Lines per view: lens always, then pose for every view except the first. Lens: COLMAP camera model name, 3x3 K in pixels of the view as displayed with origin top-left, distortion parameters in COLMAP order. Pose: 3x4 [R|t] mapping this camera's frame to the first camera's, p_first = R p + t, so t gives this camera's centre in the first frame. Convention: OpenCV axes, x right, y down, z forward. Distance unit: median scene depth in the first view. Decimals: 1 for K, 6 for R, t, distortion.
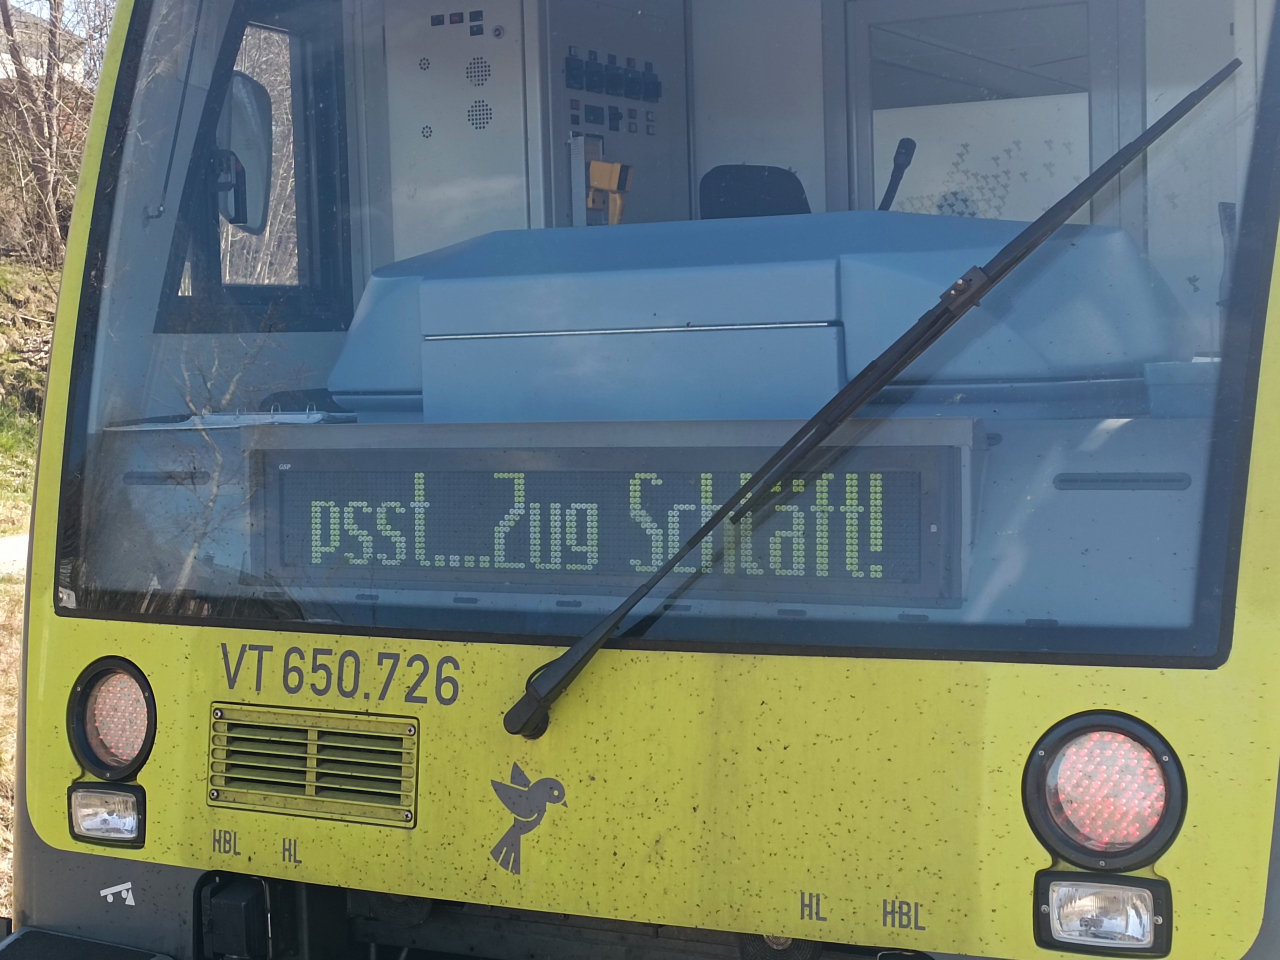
lens RADIAL K [[2075.2, 0, 640.0], [0, 2075.2, 480.0], [0, 0, 1]] dist [-0.050425, -0.061129]
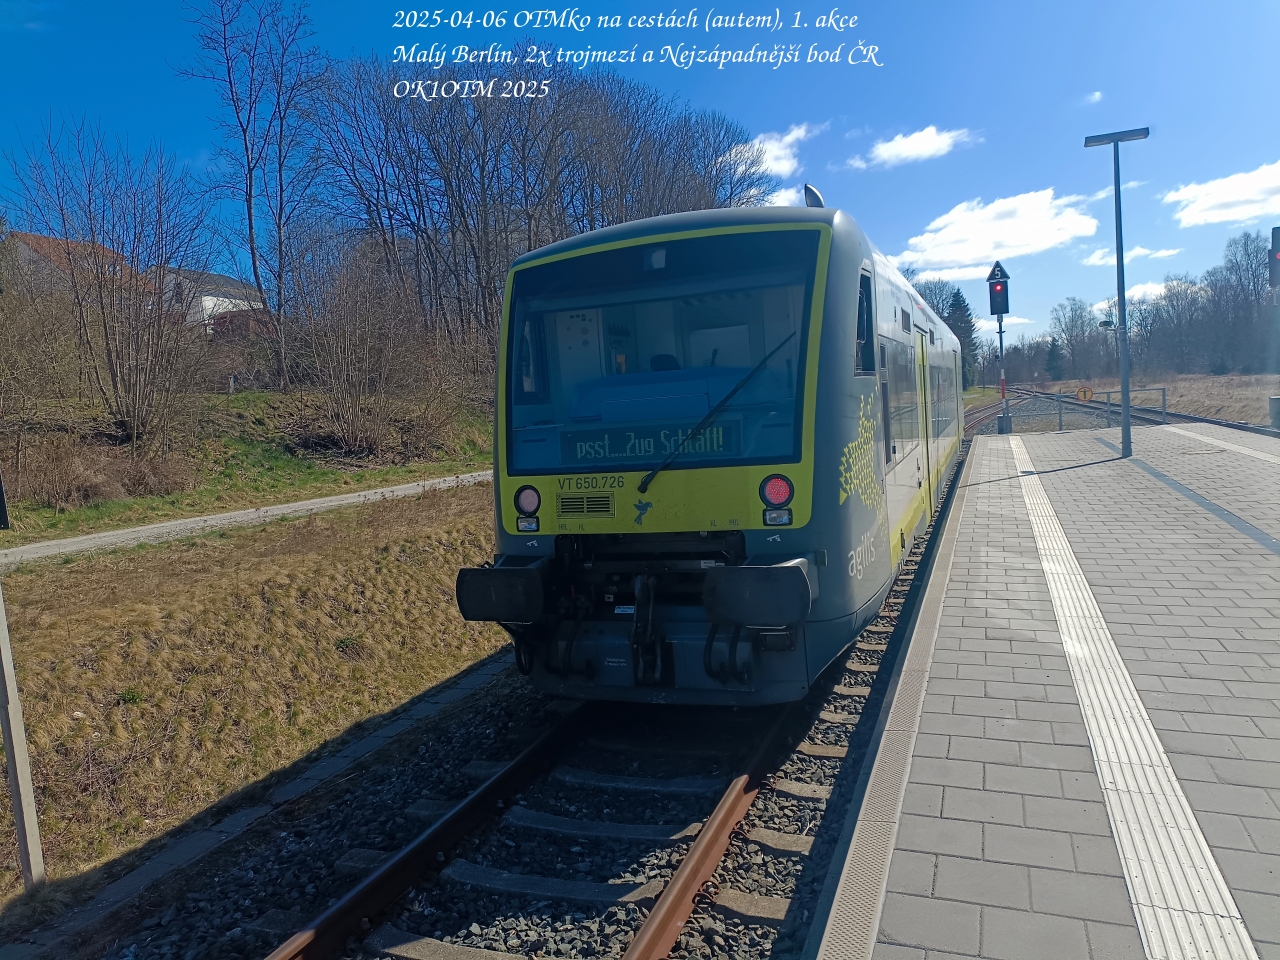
lens RADIAL K [[921.5, 0, 640.0], [0, 921.5, 480.0], [0, 0, 1]] dist [0.001645, 0.000088]
pose [[0.987667, -0.050260, 0.148285, -0.322574], [0.049852, 0.998736, 0.006473, 0.080179], [-0.148423, 0.000999, 0.988923, -0.844059]]
